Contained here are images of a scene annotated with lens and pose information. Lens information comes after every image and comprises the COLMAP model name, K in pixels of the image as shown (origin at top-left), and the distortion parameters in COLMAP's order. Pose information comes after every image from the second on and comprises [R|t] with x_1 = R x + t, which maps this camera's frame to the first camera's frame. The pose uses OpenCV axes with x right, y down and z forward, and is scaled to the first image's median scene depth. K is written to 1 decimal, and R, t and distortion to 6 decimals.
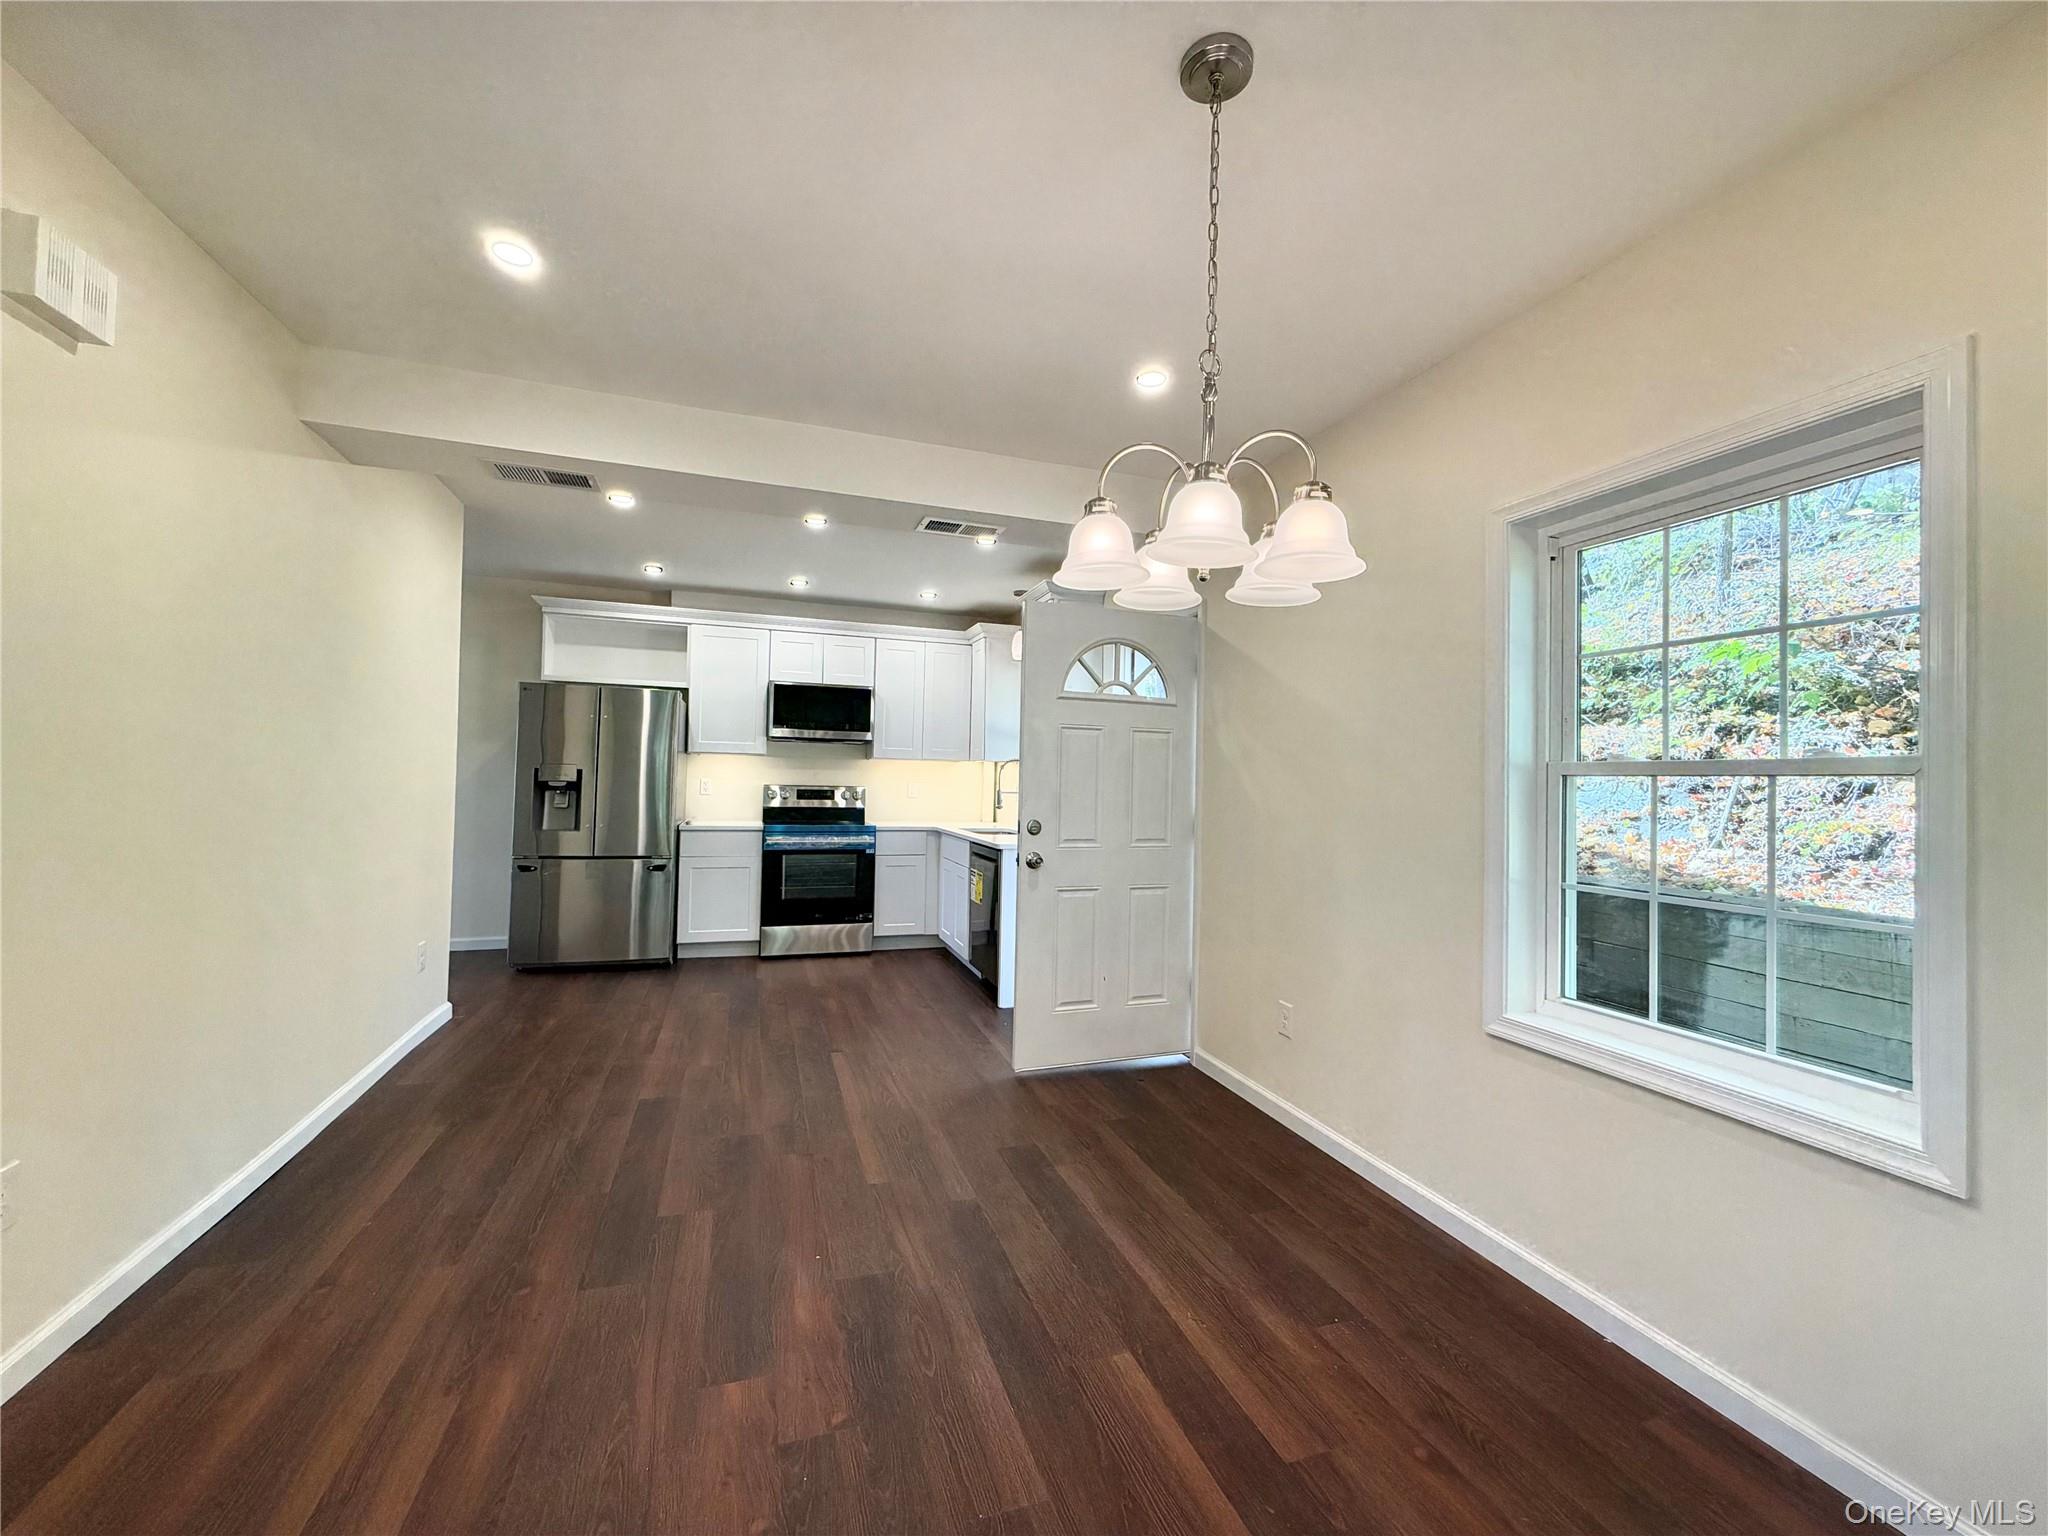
lens RADIAL K [[814.1, 0, 1021.9], [0, 814.1, 767.3], [0, 0, 1]] dist [-0.002854, -0.000151]
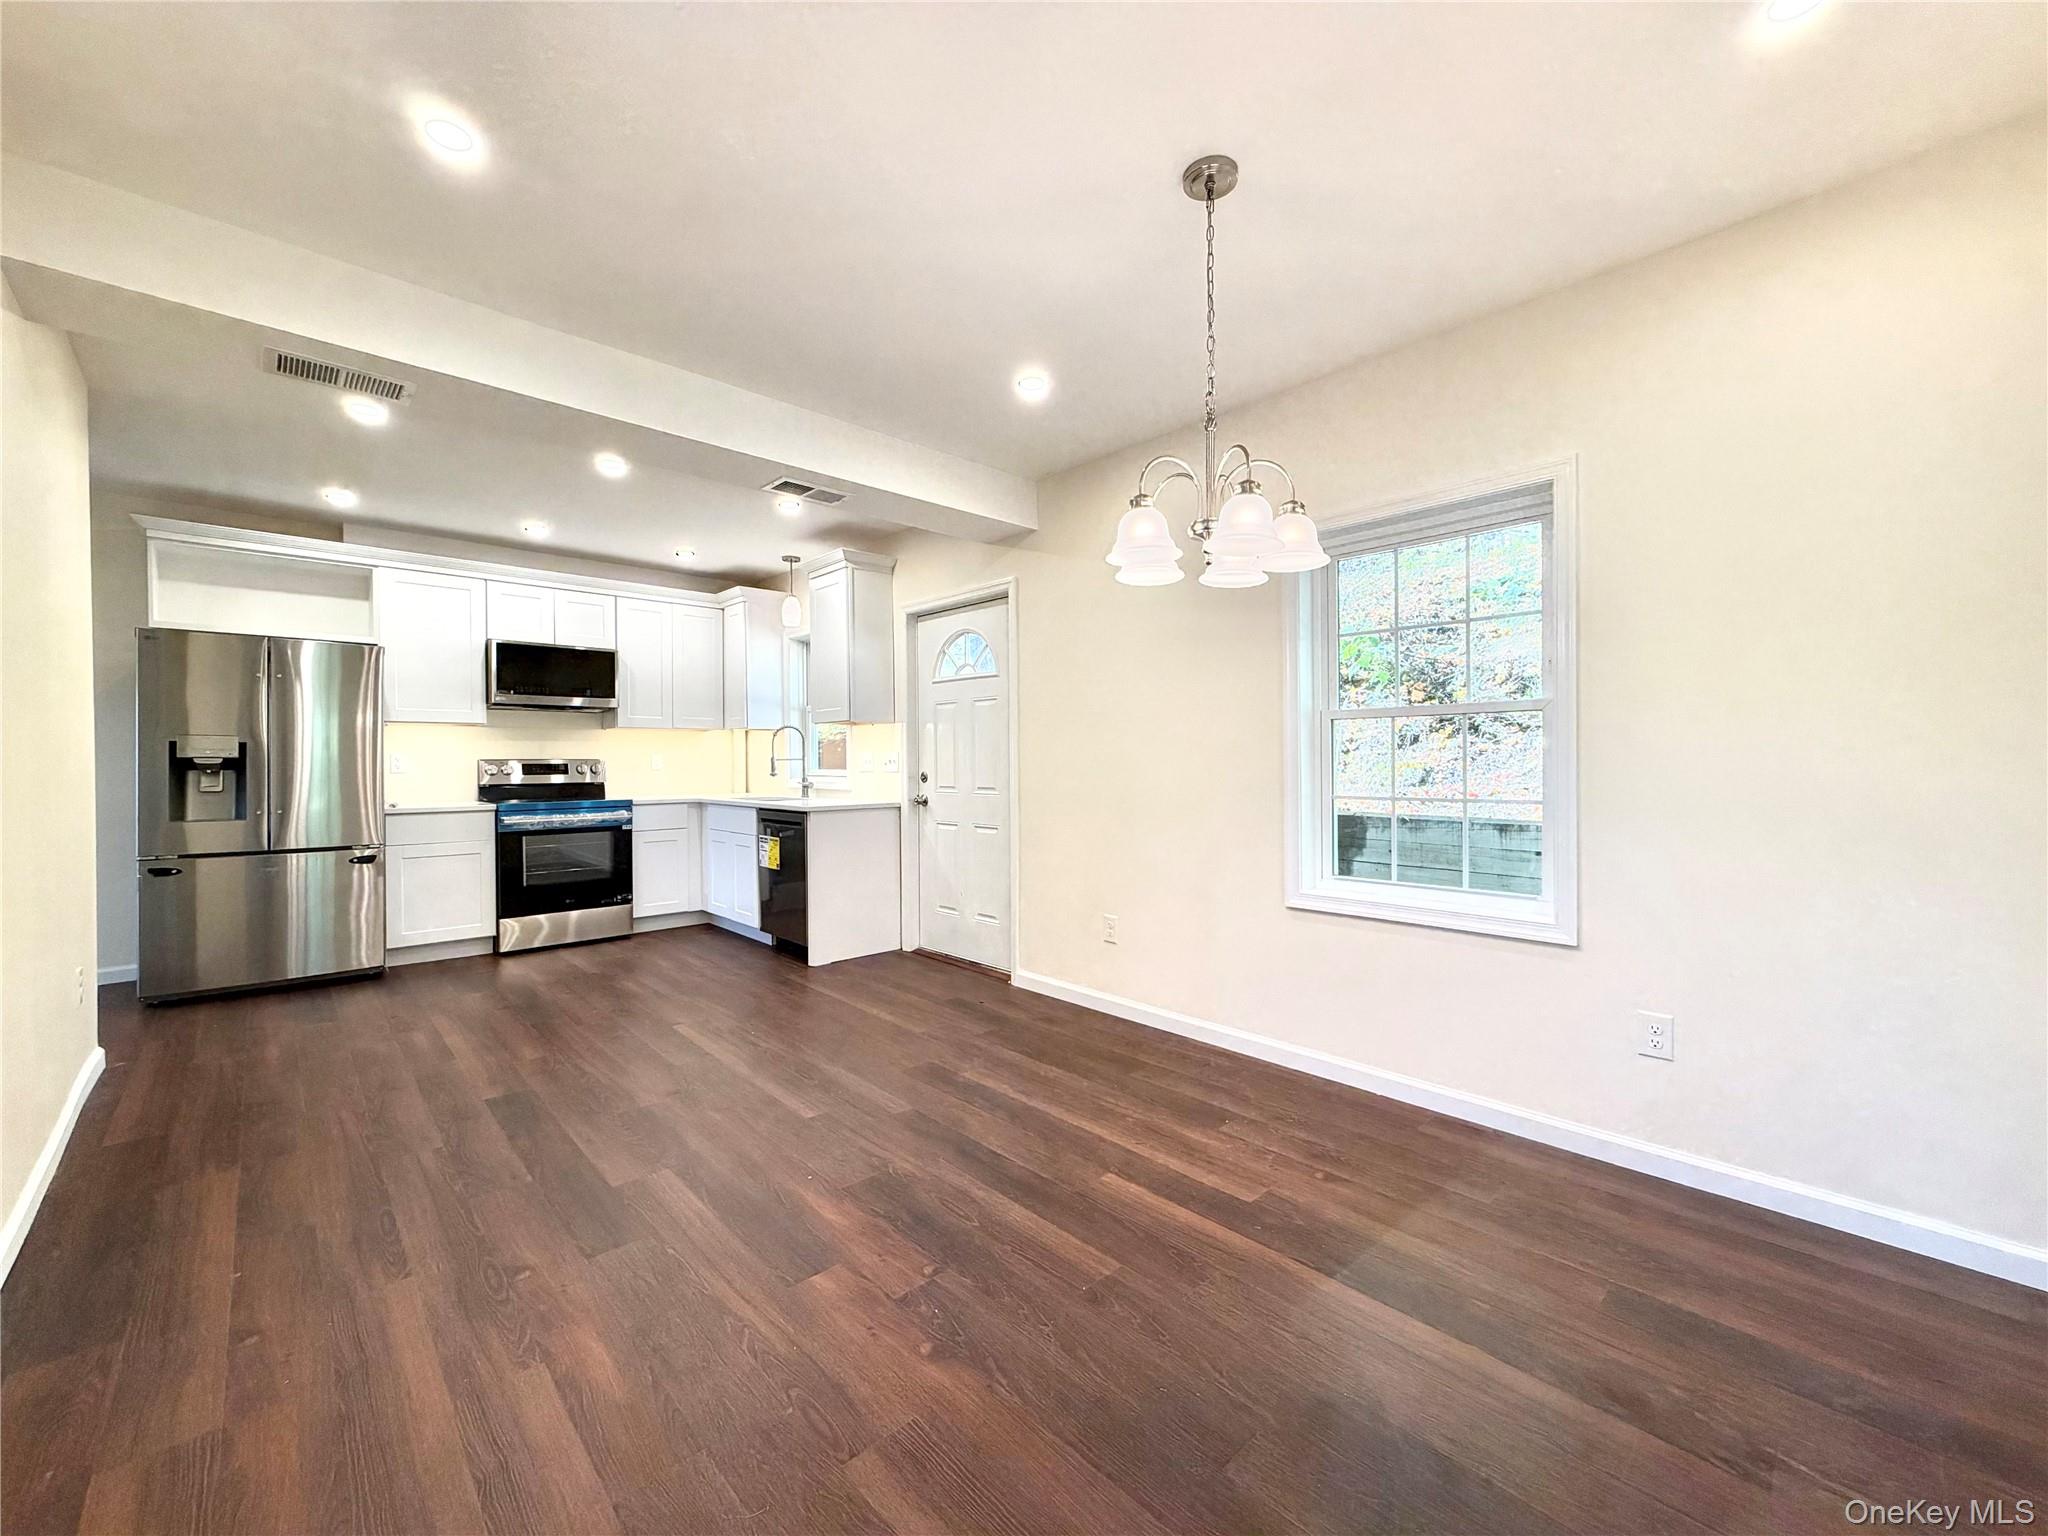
lens RADIAL K [[814.1, 0, 1021.9], [0, 814.1, 767.3], [0, 0, 1]] dist [-0.002854, -0.000151]
pose [[0.910680, -0.030848, 0.411959, -0.180567], [0.019438, 0.999303, 0.031859, 0.016411], [-0.412655, -0.021006, 0.910645, -0.030855]]
